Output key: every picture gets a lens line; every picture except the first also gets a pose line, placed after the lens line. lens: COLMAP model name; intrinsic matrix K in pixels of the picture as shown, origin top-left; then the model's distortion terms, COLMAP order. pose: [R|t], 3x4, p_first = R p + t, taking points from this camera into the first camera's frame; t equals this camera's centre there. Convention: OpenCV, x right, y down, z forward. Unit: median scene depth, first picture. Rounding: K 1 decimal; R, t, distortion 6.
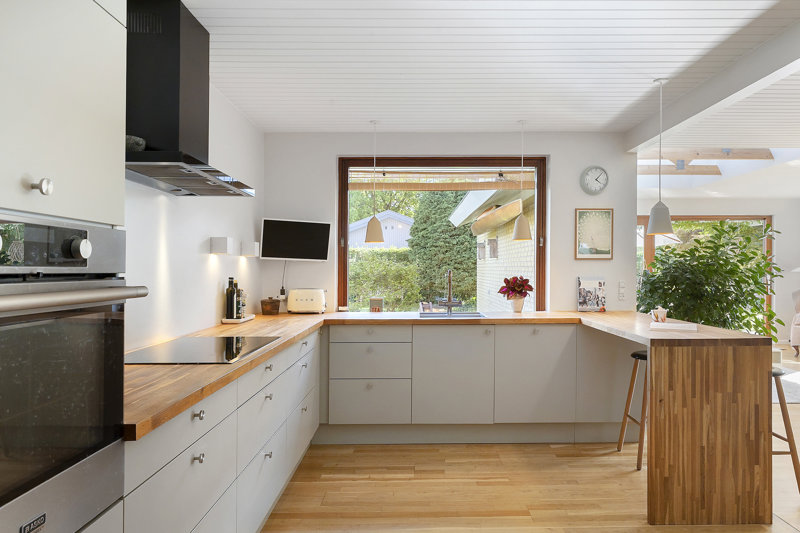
lens RADIAL K [[542.2, 0, 426.4], [0, 542.2, 266.2], [0, 0, 1]] dist [0.002111, -0.000810]
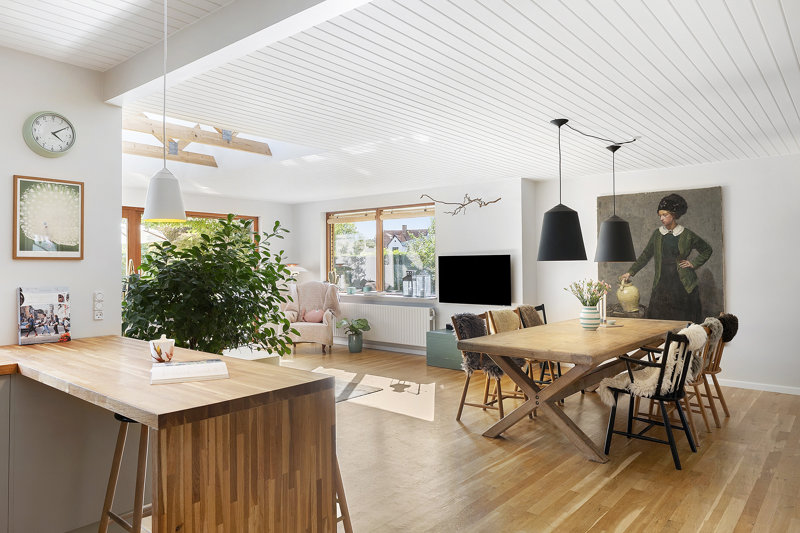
lens RADIAL K [[542.2, 0, 426.4], [0, 542.2, 266.2], [0, 0, 1]] dist [0.002111, -0.000810]
pose [[0.629715, -0.002250, 0.776823, 0.095344], [0.000026, 0.999996, 0.002875, -0.006395], [-0.776826, -0.001791, 0.629712, 0.263990]]
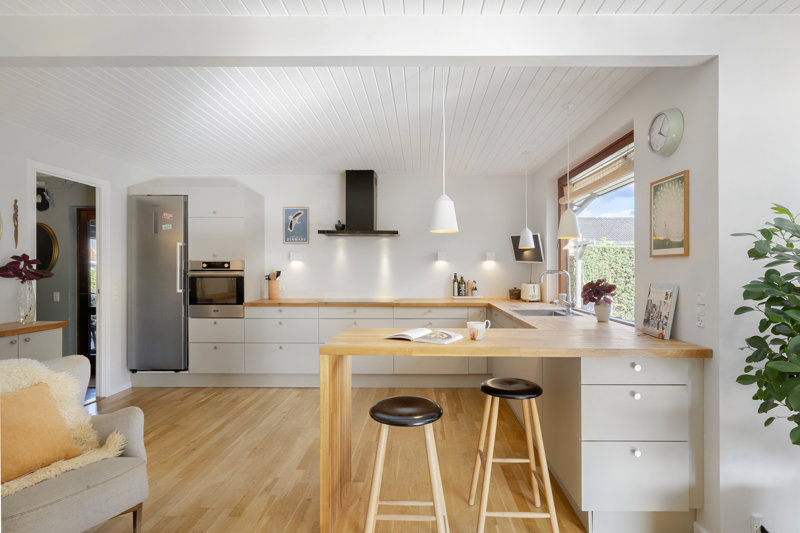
lens RADIAL K [[434.6, 0, 400.0], [0, 434.6, 266.5], [0, 0, 1]] dist [0.002262, 0.000278]
pose [[-0.079001, 0.001704, -0.996873, 0.857555], [0.005260, 0.999985, 0.001292, -0.003348], [0.996861, -0.005141, -0.079009, 0.733370]]
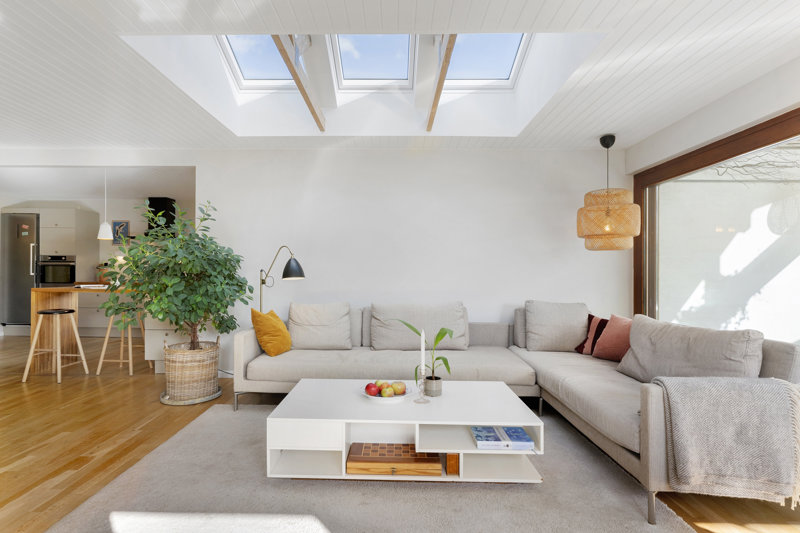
lens RADIAL K [[424.7, 0, 399.0], [0, 424.7, 278.8], [0, 0, 1]] dist [0.003645, 0.000712]
pose [[-0.033754, 0.014990, -0.999318, 1.523268], [-0.007079, 0.999859, 0.015237, 0.041173], [0.999405, 0.007589, -0.033643, 1.676284]]
